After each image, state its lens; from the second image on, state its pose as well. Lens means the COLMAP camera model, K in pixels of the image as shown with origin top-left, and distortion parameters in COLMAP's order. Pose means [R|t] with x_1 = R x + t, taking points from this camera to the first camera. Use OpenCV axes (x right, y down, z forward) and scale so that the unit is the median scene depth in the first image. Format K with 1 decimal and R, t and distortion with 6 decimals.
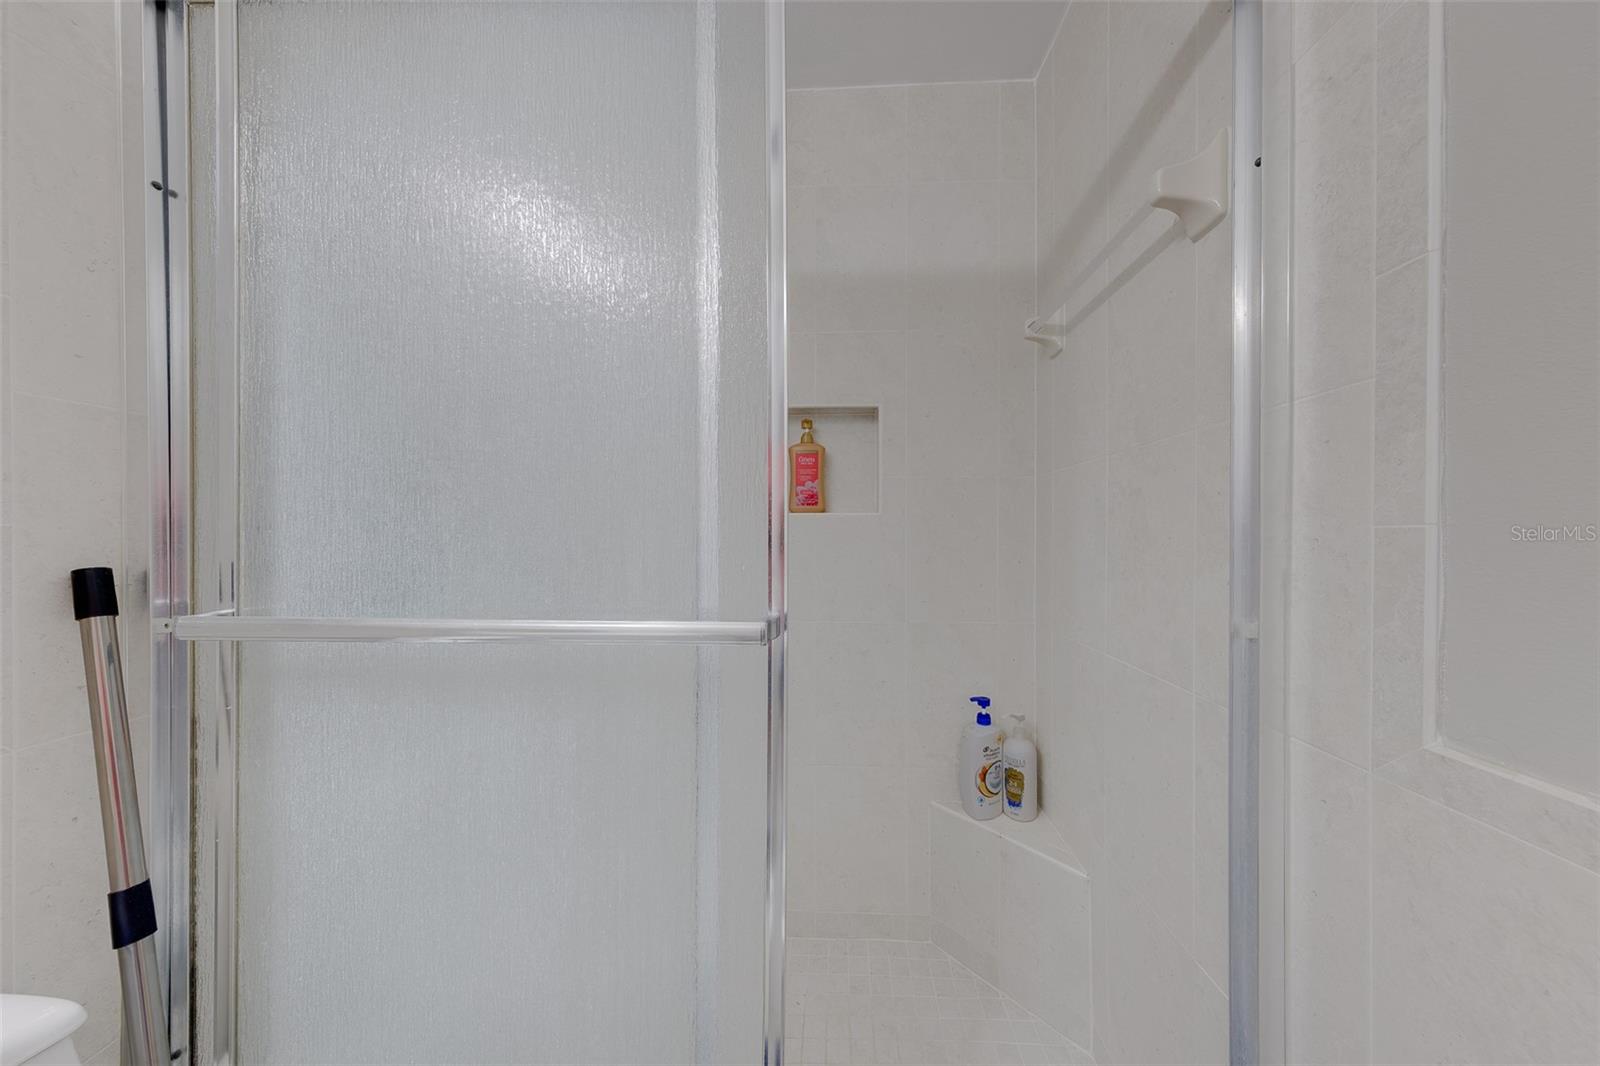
lens RADIAL K [[489.5, 0, 812.5], [0, 489.5, 530.9], [0, 0, 1]] dist [0.004519, -0.000046]
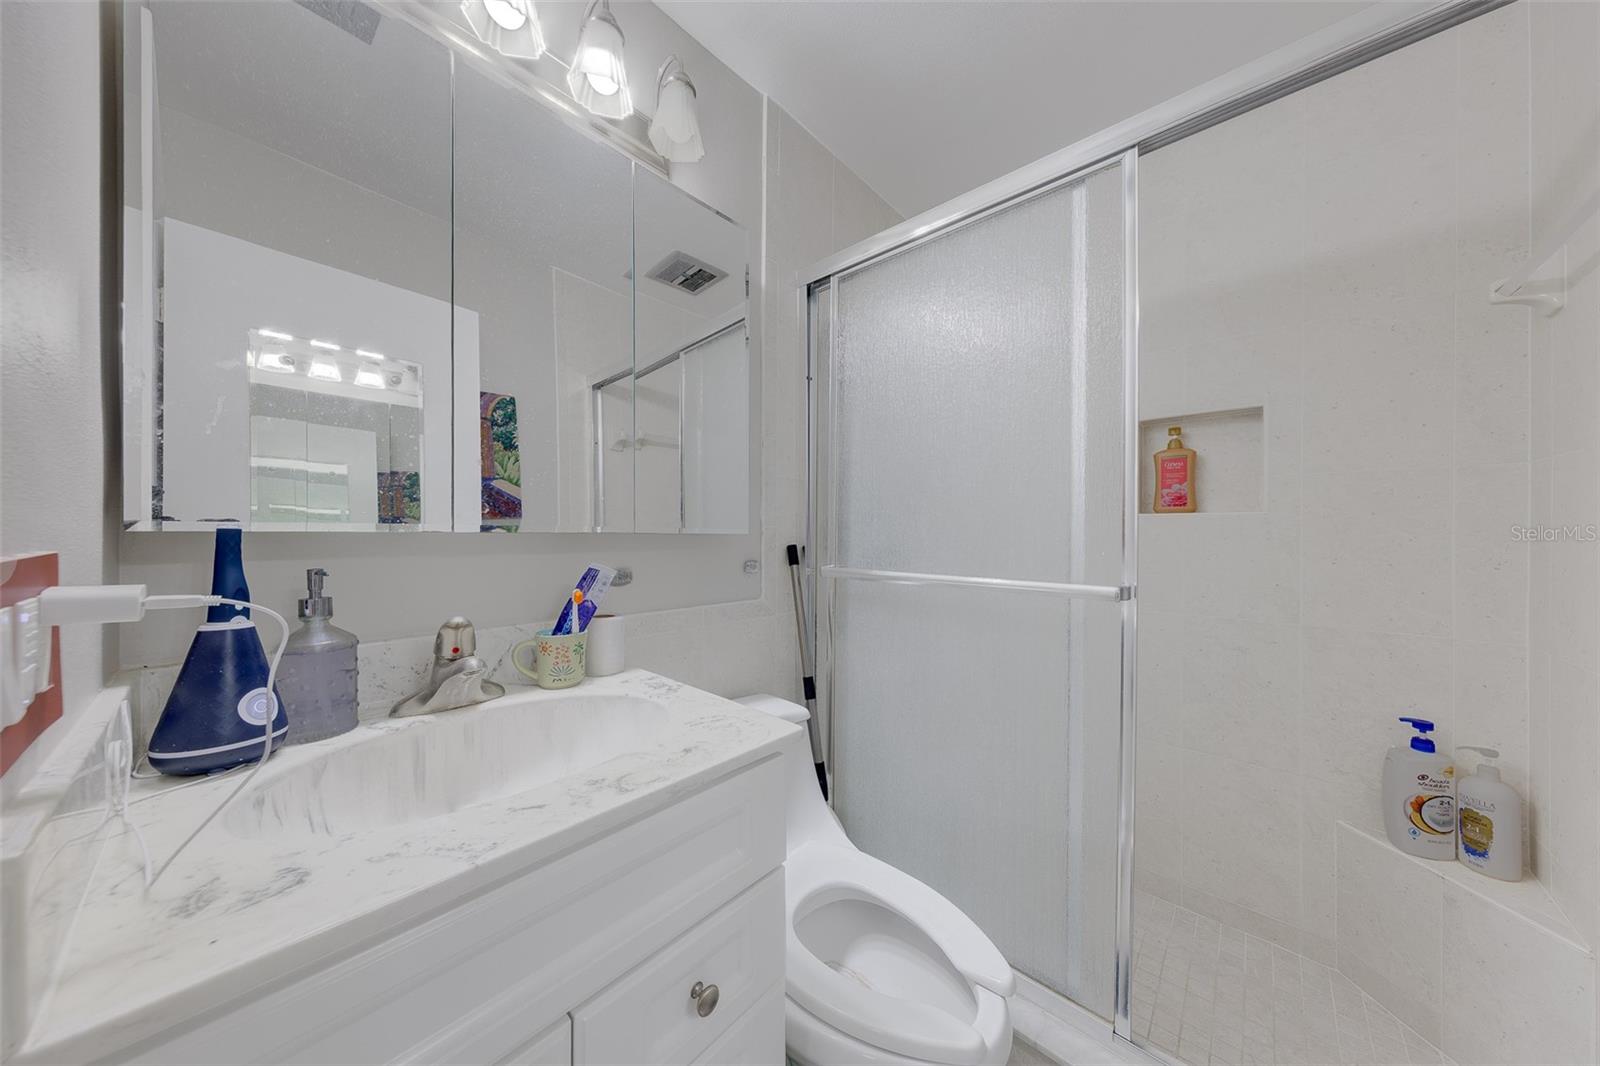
lens RADIAL K [[489.5, 0, 812.5], [0, 489.5, 530.9], [0, 0, 1]] dist [0.004519, -0.000046]
pose [[0.772339, 0.005592, -0.635185, 0.065790], [-0.002764, 0.999981, 0.005442, -0.000619], [0.635204, -0.002448, 0.772340, -0.382244]]
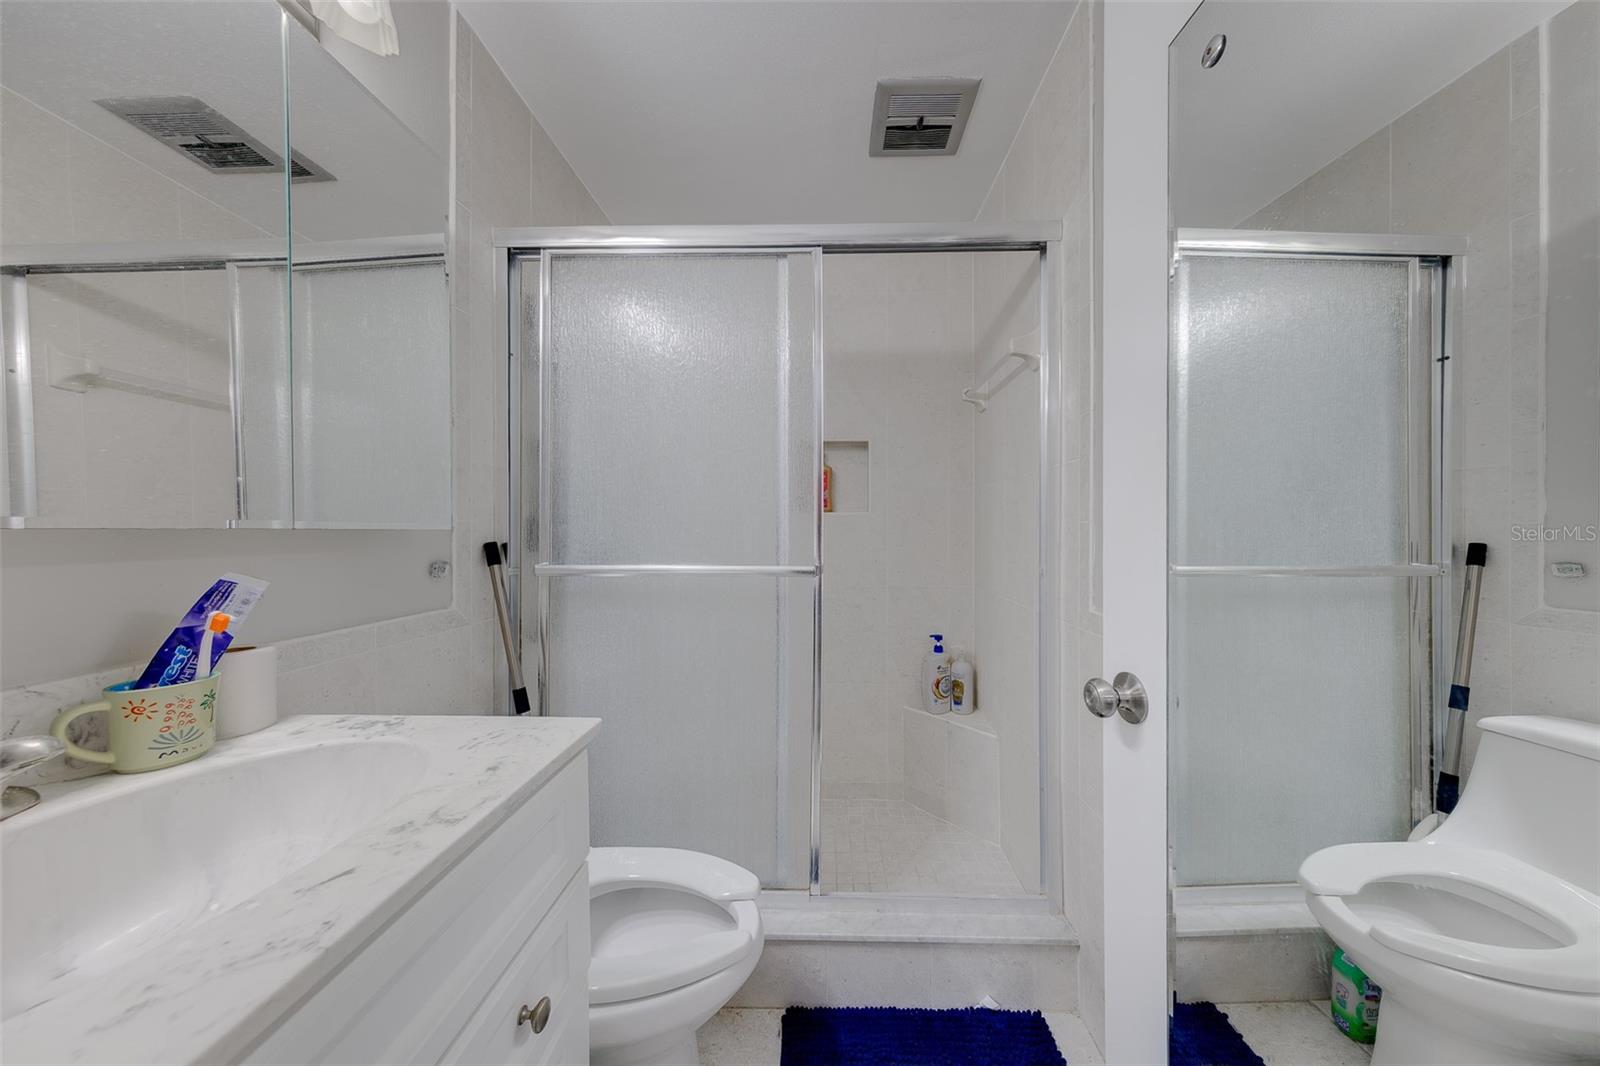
lens RADIAL K [[493.4, 0, 801.0], [0, 493.4, 527.3], [0, 0, 1]] dist [0.000303, -0.000012]
pose [[0.999986, 0.000465, -0.005338, -0.066859], [-0.000445, 0.999993, 0.003801, 0.004171], [0.005340, -0.003798, 0.999979, -0.529163]]
